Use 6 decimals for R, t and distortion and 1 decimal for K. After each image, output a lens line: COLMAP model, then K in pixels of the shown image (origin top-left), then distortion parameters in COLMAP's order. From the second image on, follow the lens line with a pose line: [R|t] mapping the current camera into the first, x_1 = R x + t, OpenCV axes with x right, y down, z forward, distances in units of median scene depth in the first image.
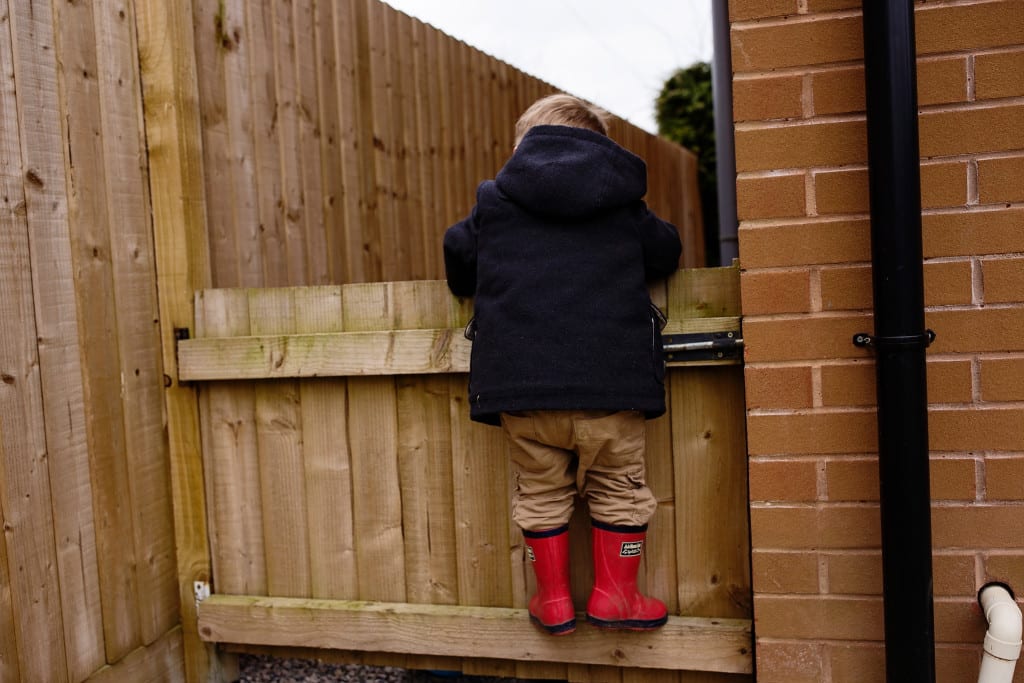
lens RADIAL K [[1004.3, 0, 512.3], [0, 1004.3, 343.7], [0, 0, 1]] dist [-0.008036, 0.000000]
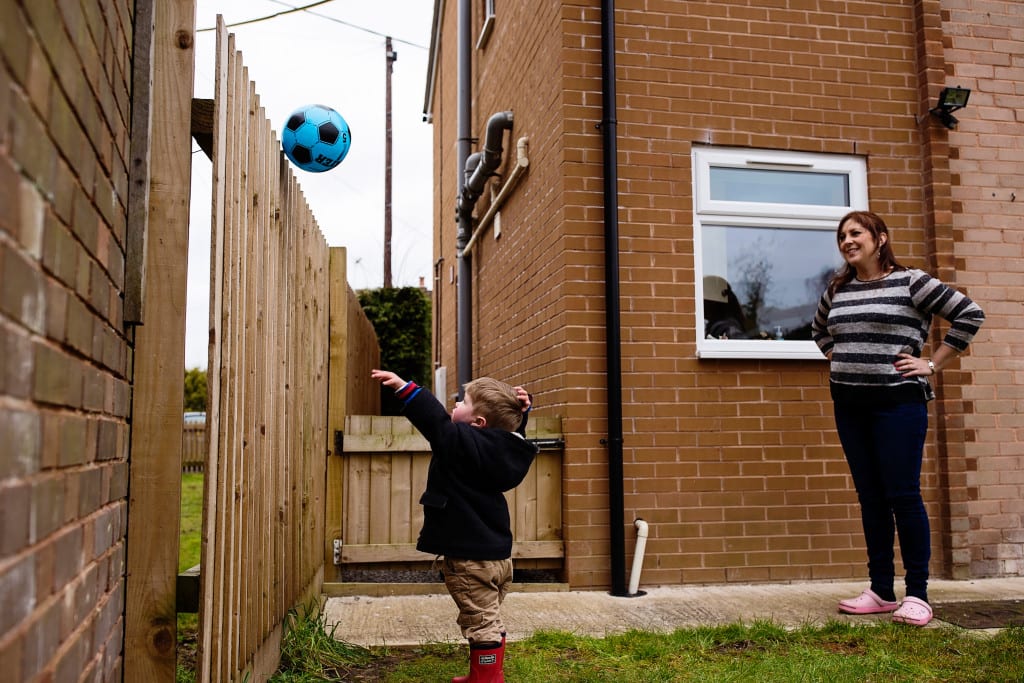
lens RADIAL K [[1004.3, 0, 511.7], [0, 1004.3, 340.9], [0, 0, 1]] dist [-0.008036, 0.000000]
pose [[0.903649, 0.091962, 0.418285, -1.010690], [-0.014850, 0.982815, -0.183996, 0.216123], [-0.428017, 0.160056, 0.889485, -1.399963]]
